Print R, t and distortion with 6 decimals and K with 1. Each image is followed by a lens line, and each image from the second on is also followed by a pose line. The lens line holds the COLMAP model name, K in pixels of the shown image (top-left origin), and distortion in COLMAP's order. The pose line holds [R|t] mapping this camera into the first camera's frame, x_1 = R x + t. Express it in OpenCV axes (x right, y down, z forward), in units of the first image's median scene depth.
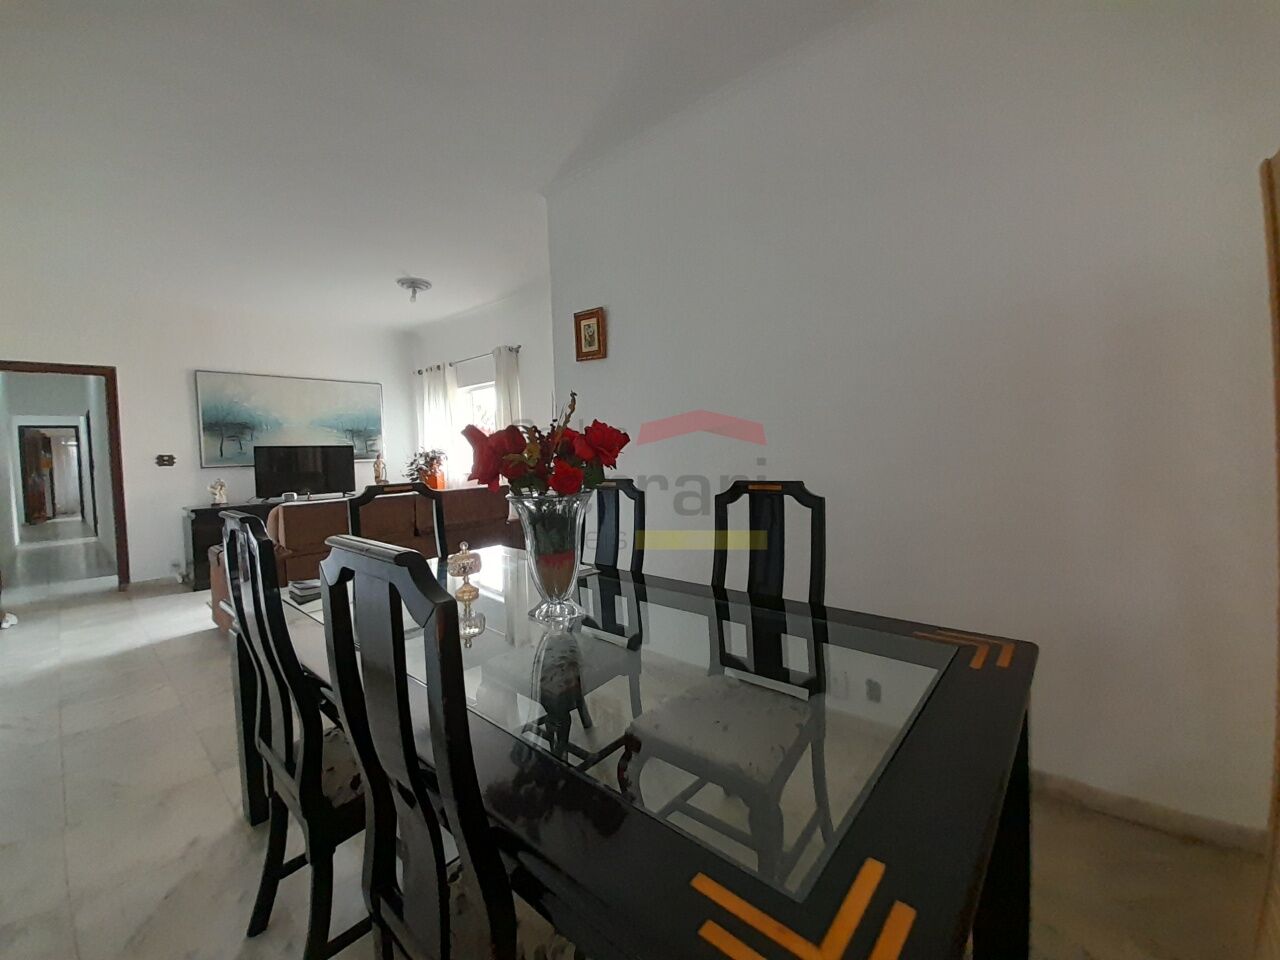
lens RADIAL K [[502.2, 0, 652.8], [0, 502.2, 465.7], [0, 0, 1]] dist [0.023138, -0.017308]
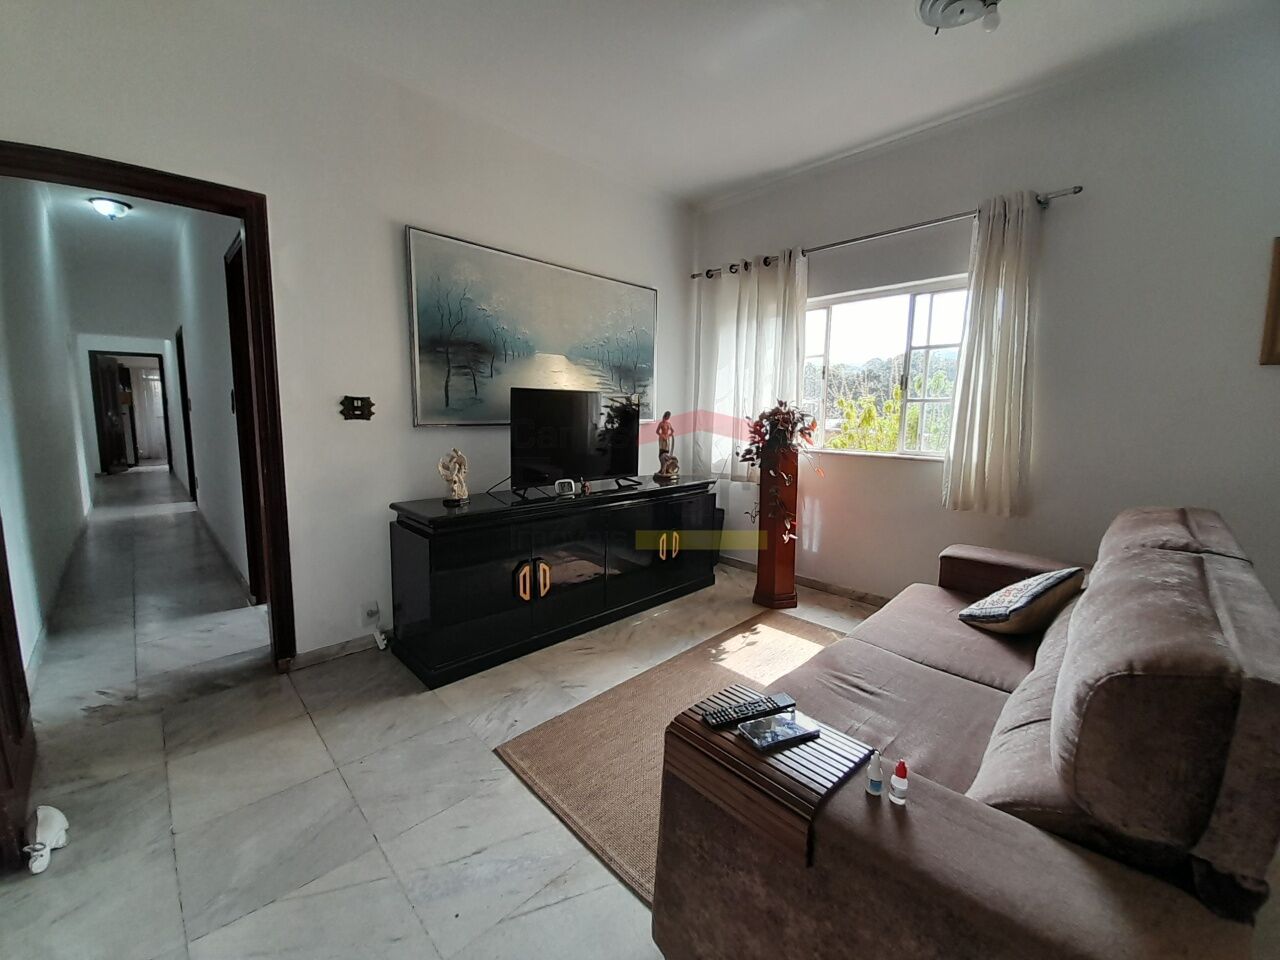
lens RADIAL K [[502.2, 0, 652.8], [0, 502.2, 465.7], [0, 0, 1]] dist [0.023138, -0.017308]
pose [[0.995986, 0.052386, -0.072582, -0.569463], [-0.046548, 0.995714, 0.079919, -0.006621], [0.076457, -0.076220, 0.994155, 0.470858]]
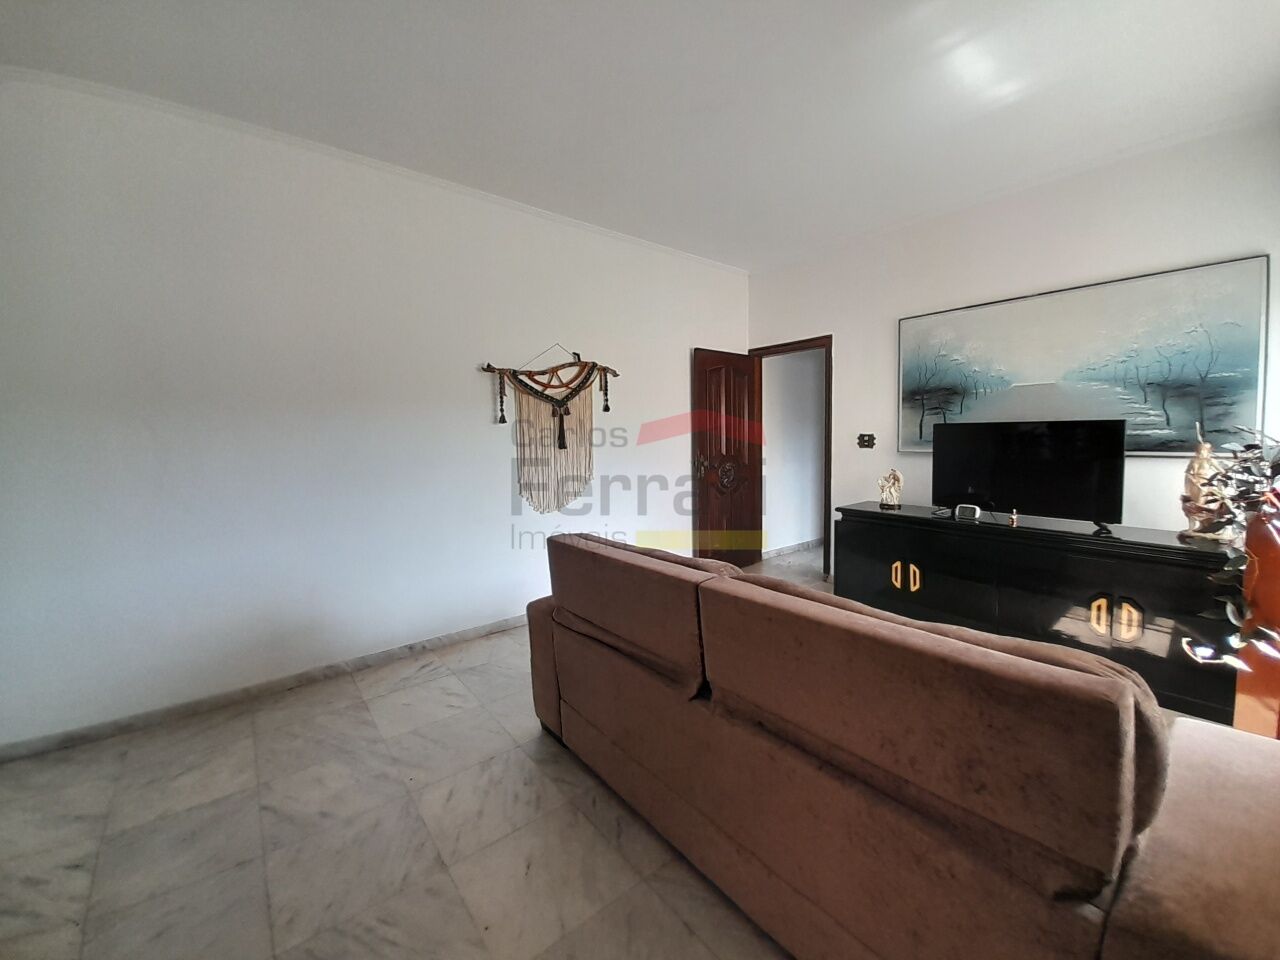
lens RADIAL K [[502.2, 0, 652.8], [0, 502.2, 465.7], [0, 0, 1]] dist [0.023138, -0.017308]
pose [[-0.177362, 0.094376, -0.979610, -0.093558], [-0.012766, 0.995087, 0.098178, -0.041104], [0.984063, 0.029919, -0.175286, 0.719905]]
